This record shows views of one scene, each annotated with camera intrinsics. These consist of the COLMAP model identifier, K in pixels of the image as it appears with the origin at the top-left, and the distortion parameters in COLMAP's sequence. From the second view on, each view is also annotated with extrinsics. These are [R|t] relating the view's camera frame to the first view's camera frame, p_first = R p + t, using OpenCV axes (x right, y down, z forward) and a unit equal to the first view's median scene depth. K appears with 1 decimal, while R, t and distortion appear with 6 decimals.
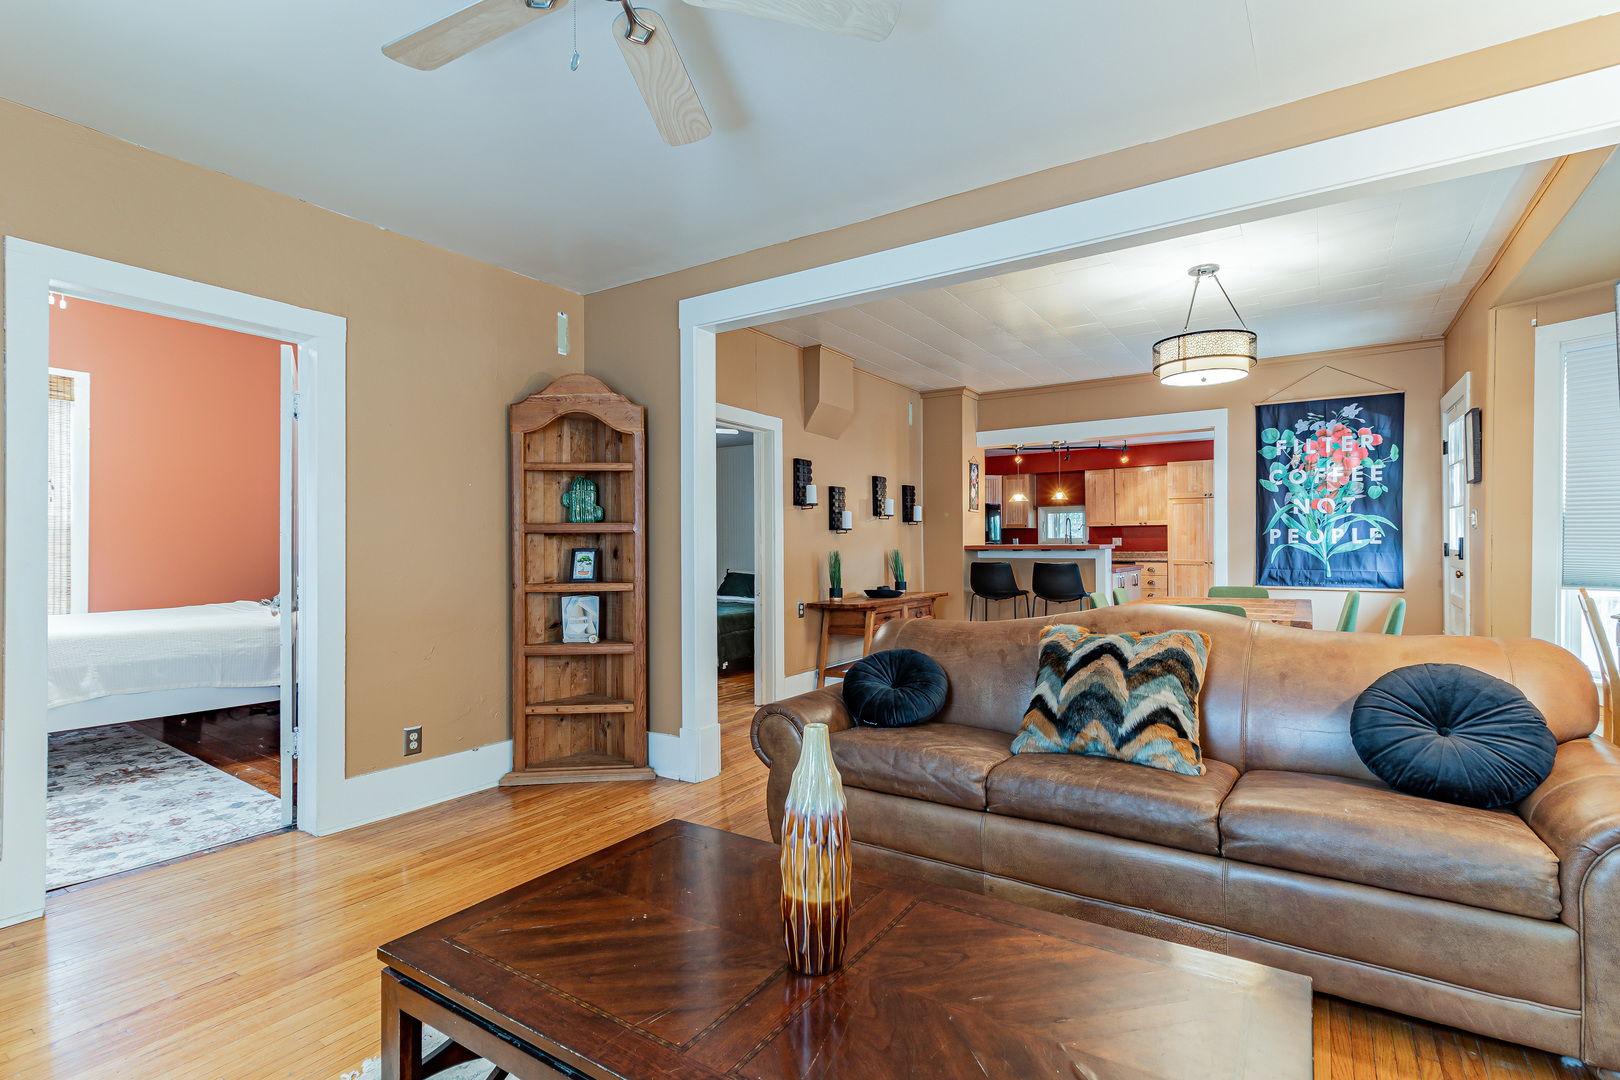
lens RADIAL K [[757.7, 0, 807.5], [0, 757.7, 542.3], [0, 0, 1]] dist [0.001064, -0.000089]
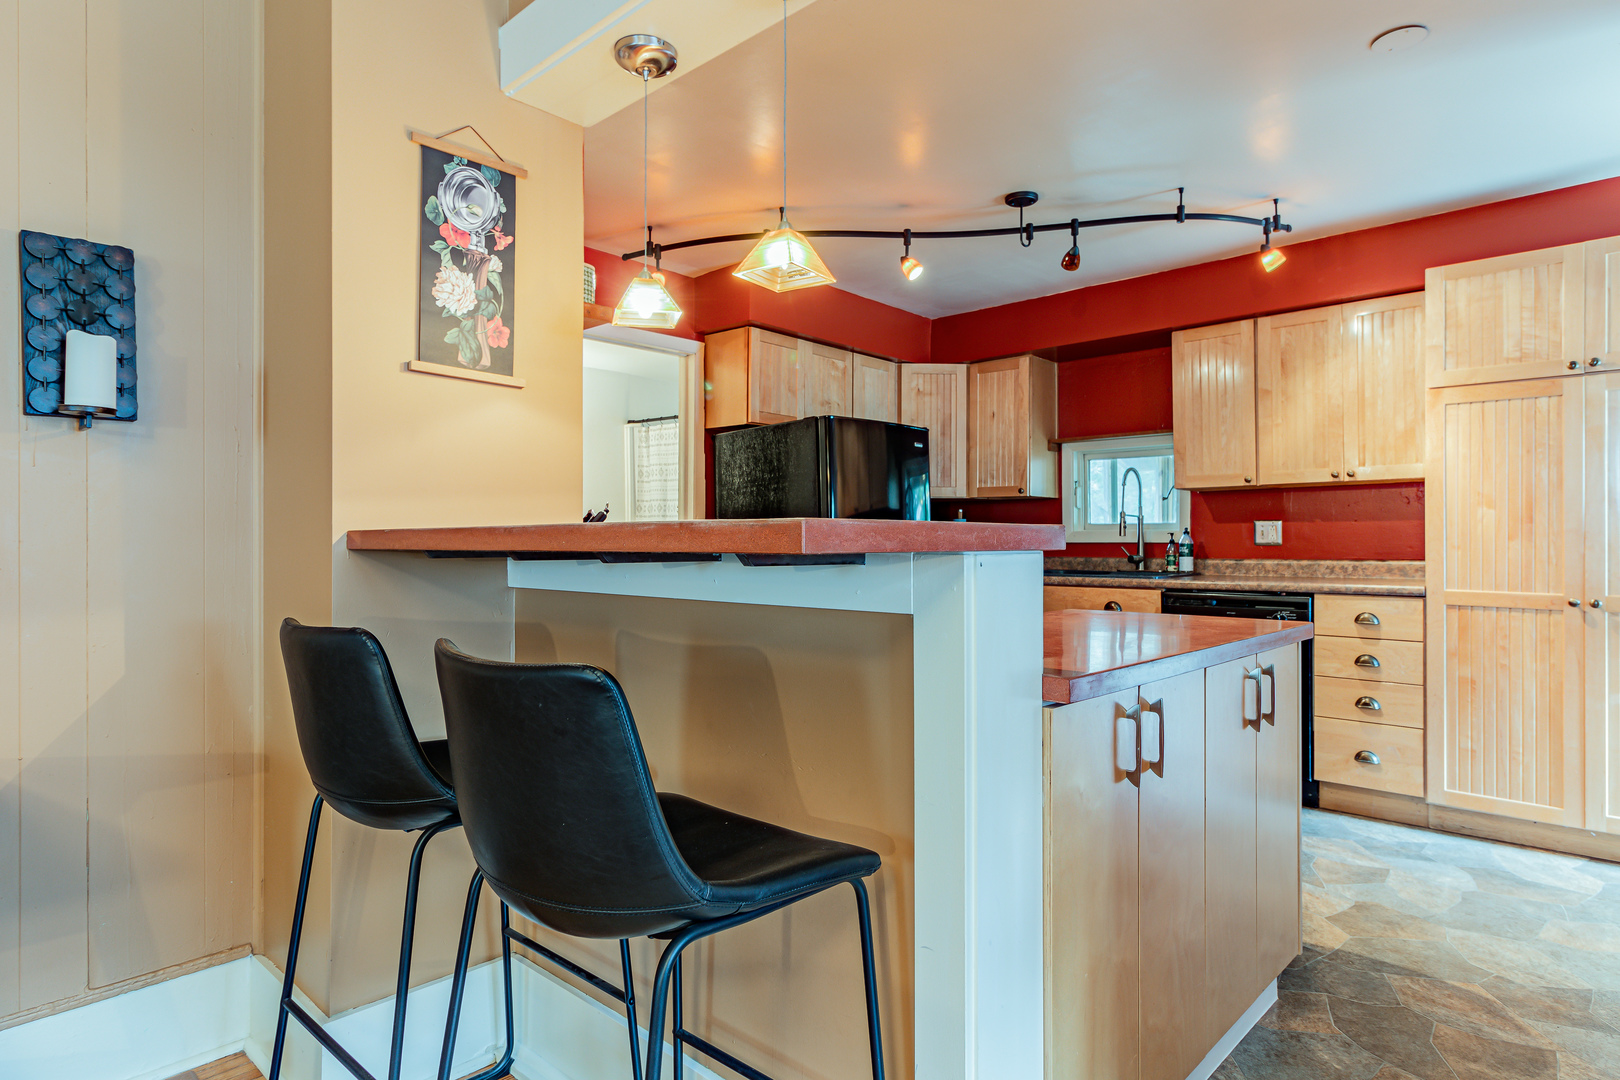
lens RADIAL K [[905.4, 0, 812.6], [0, 905.4, 538.4], [0, 0, 1]] dist [0.004851, 0.000923]
pose [[0.988901, 0.005048, -0.148489, 0.443167], [-0.005395, 0.999984, -0.001936, 0.007241], [0.148477, 0.002716, 0.988912, 0.934540]]
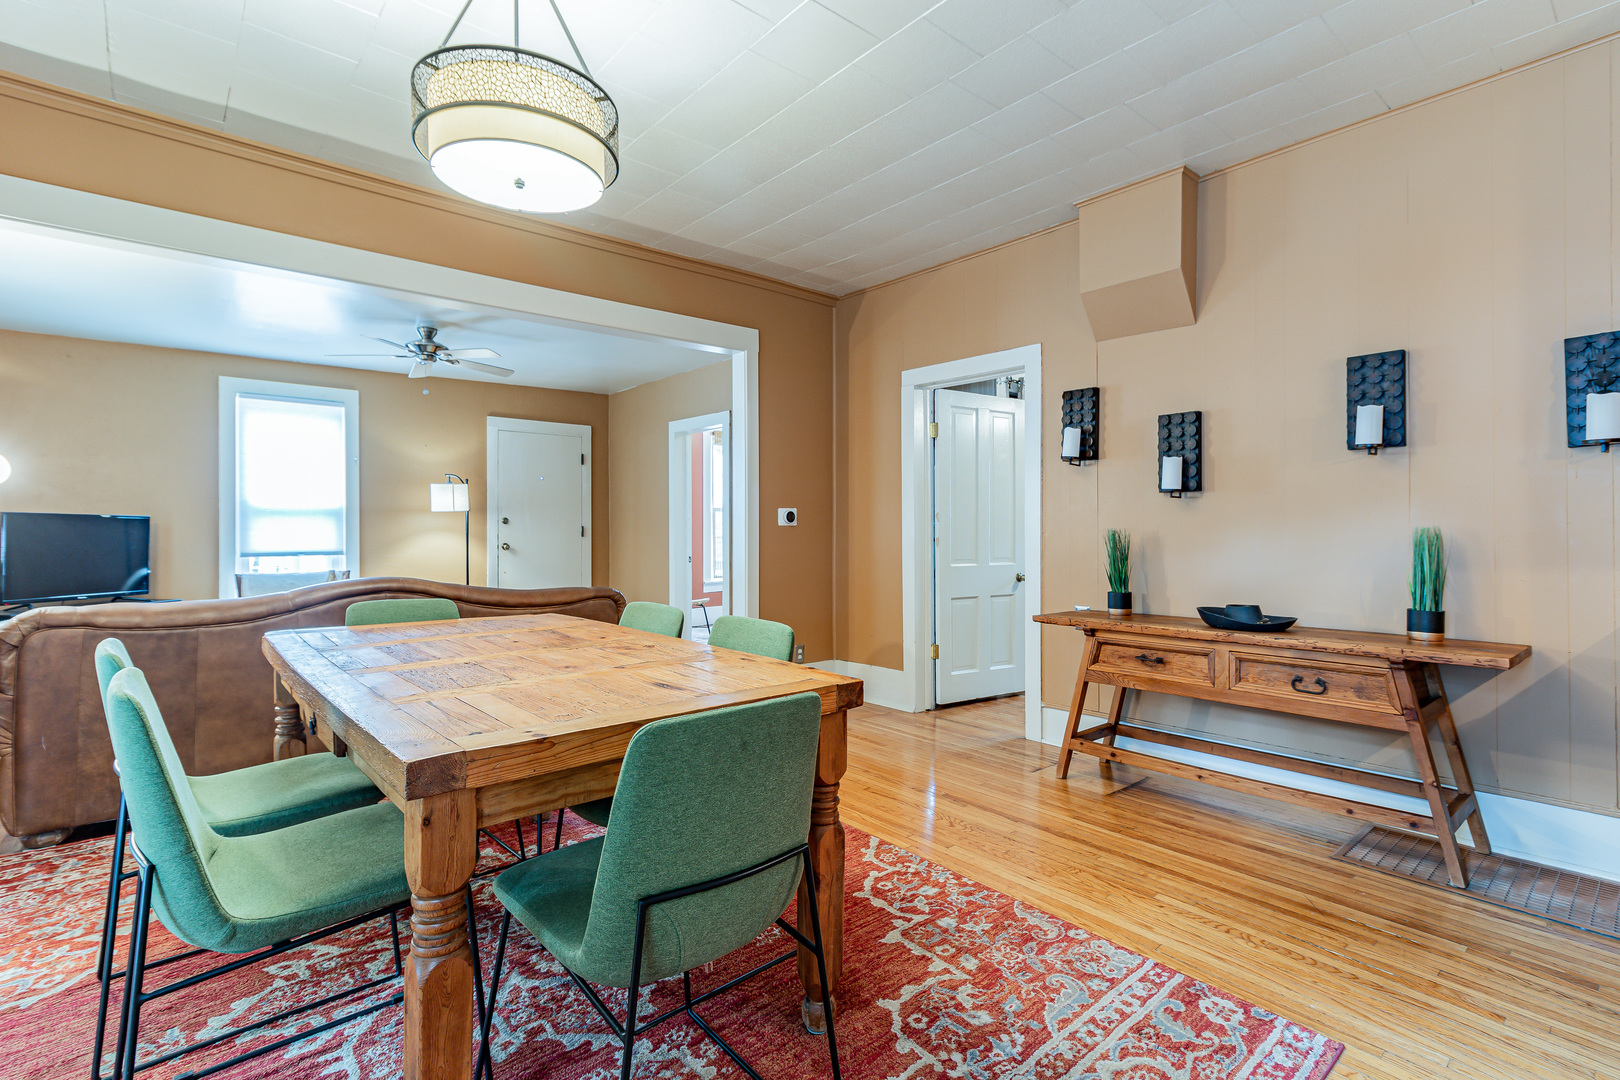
lens RADIAL K [[754.6, 0, 818.7], [0, 754.6, 528.2], [0, 0, 1]] dist [0.005047, 0.000558]
pose [[-0.258237, 0.007266, -0.966054, 0.649478], [0.014392, 0.999890, 0.003673, 0.004400], [0.965974, -0.012955, -0.258314, 0.899781]]
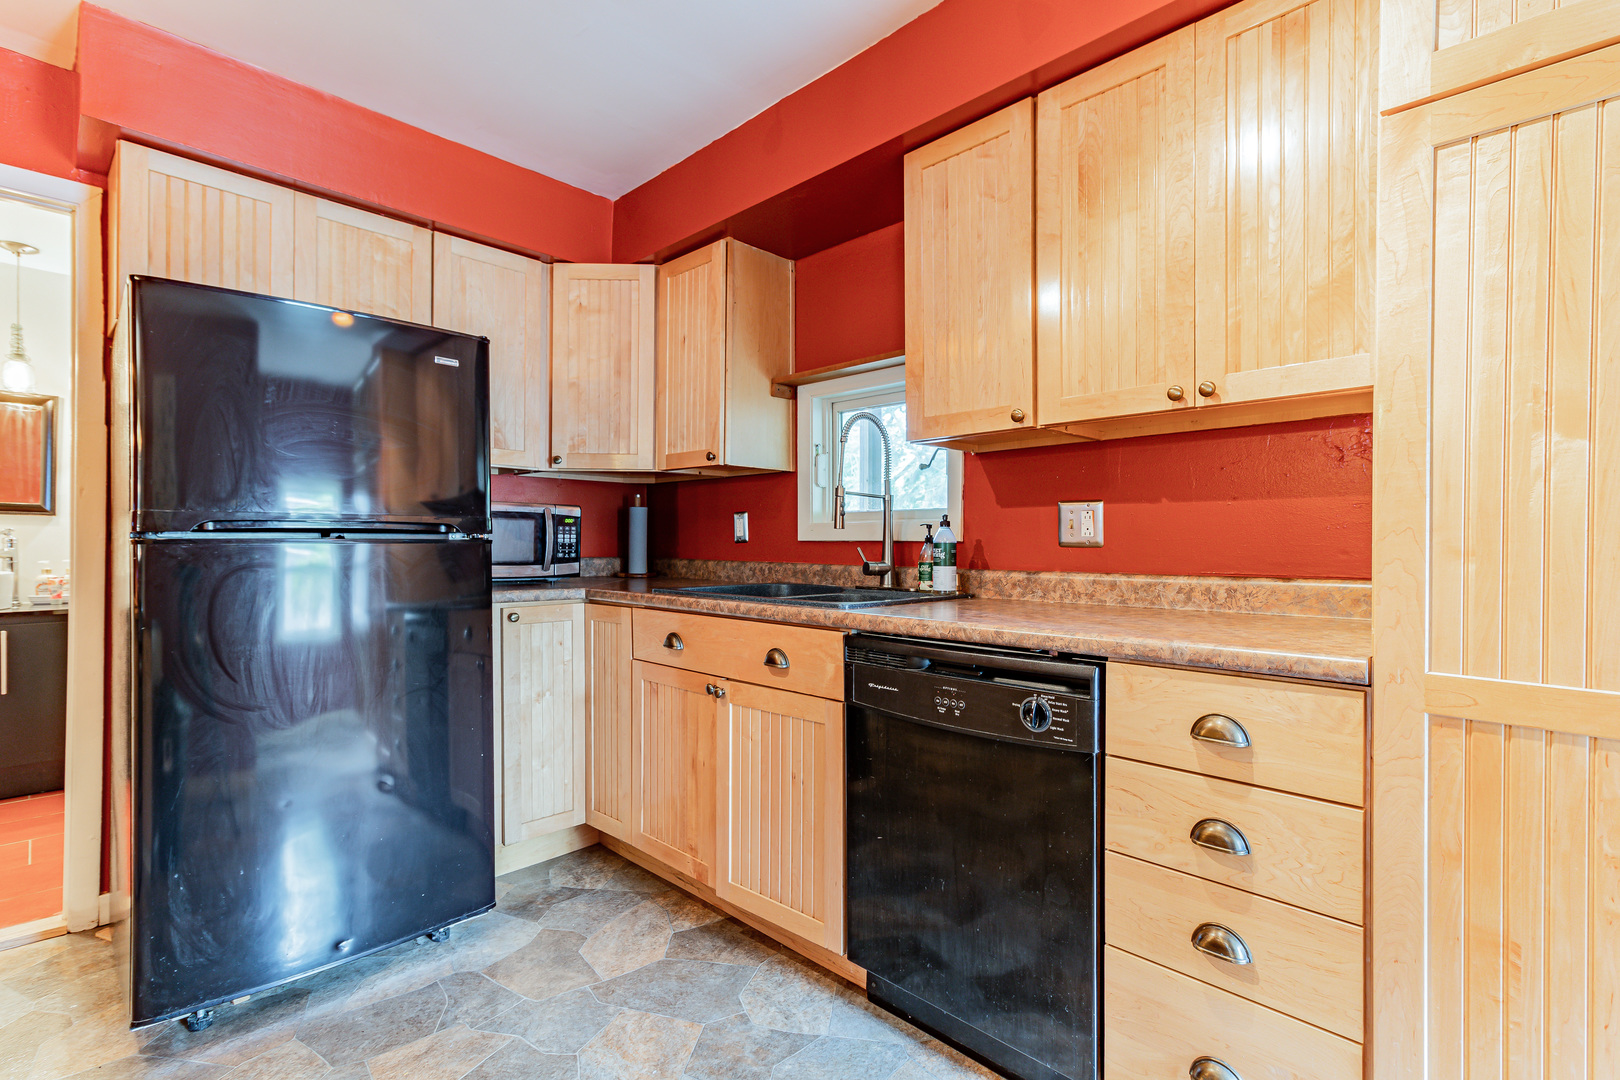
lens RADIAL K [[771.4, 0, 816.2], [0, 771.4, 544.5], [0, 0, 1]] dist [0.011761, 0.000617]
pose [[0.982282, 0.012529, -0.186989, 0.644330], [-0.012159, 0.999921, 0.003127, 0.008853], [0.187014, -0.000798, 0.982357, 1.350304]]
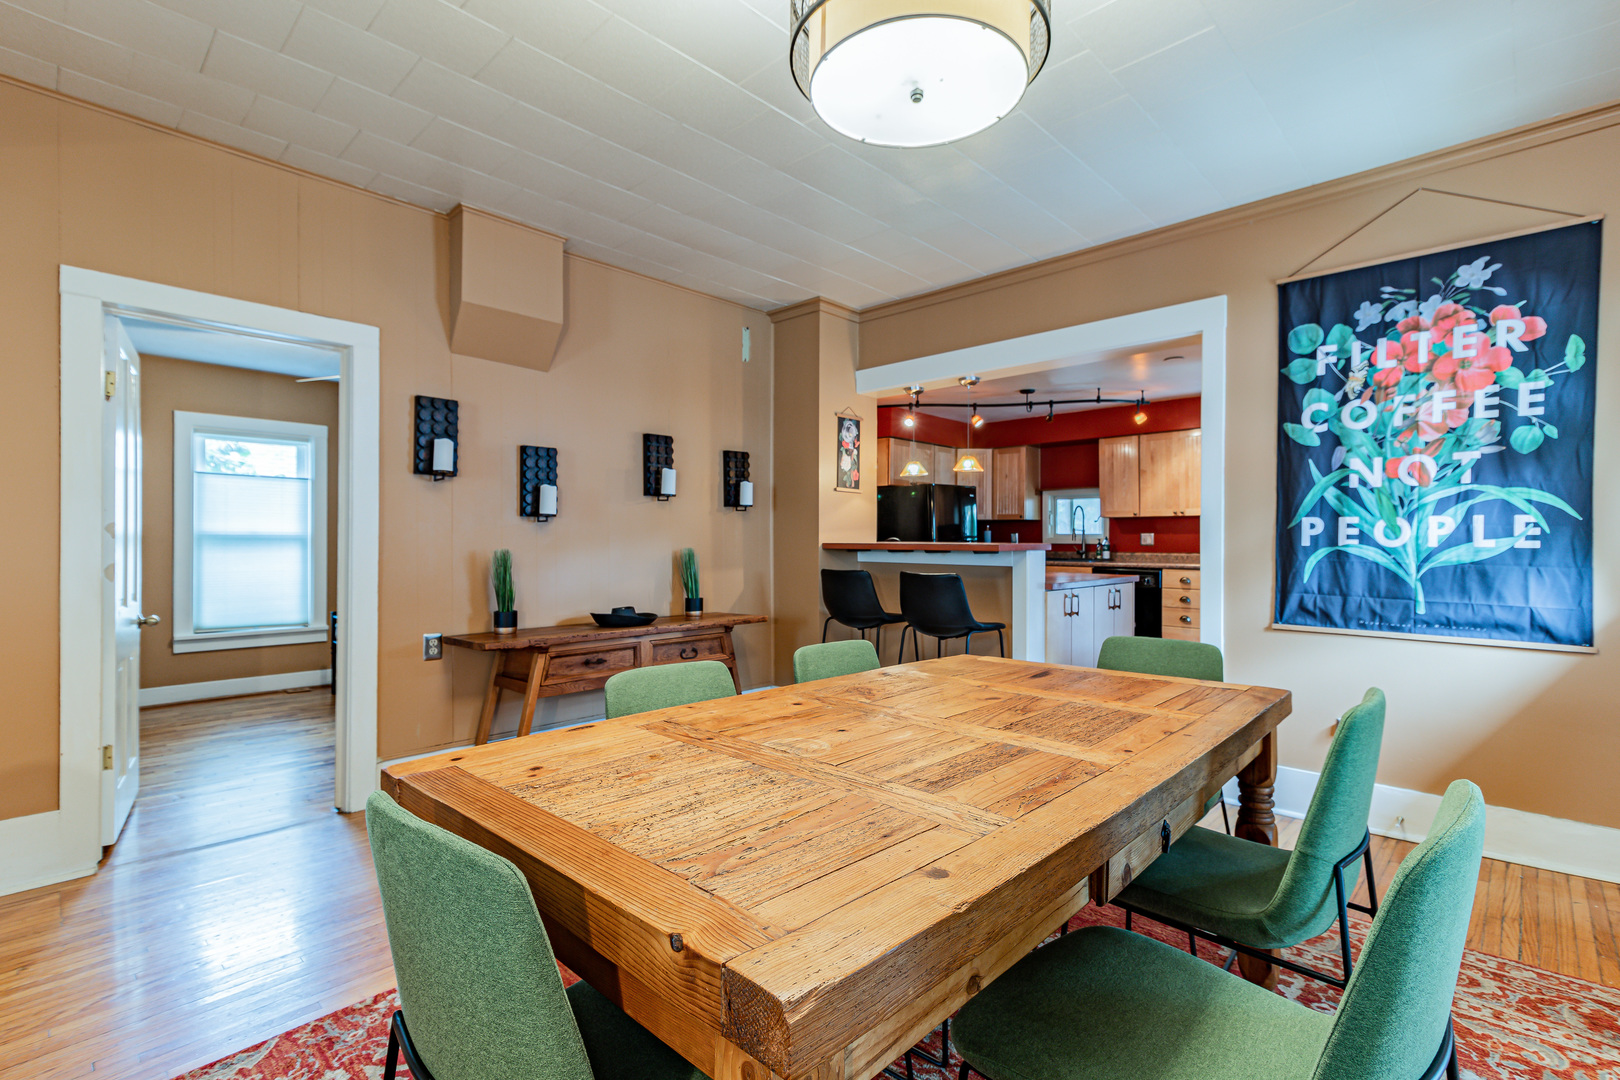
lens RADIAL K [[746.2, 0, 810.0], [0, 746.2, 540.0], [0, 0, 1]] dist [0.003259, 0.000645]
pose [[0.985273, 0.008591, -0.170770, 0.368821], [-0.007698, 0.999953, 0.005891, -0.002363], [0.170813, -0.004490, 0.985293, 0.439687]]
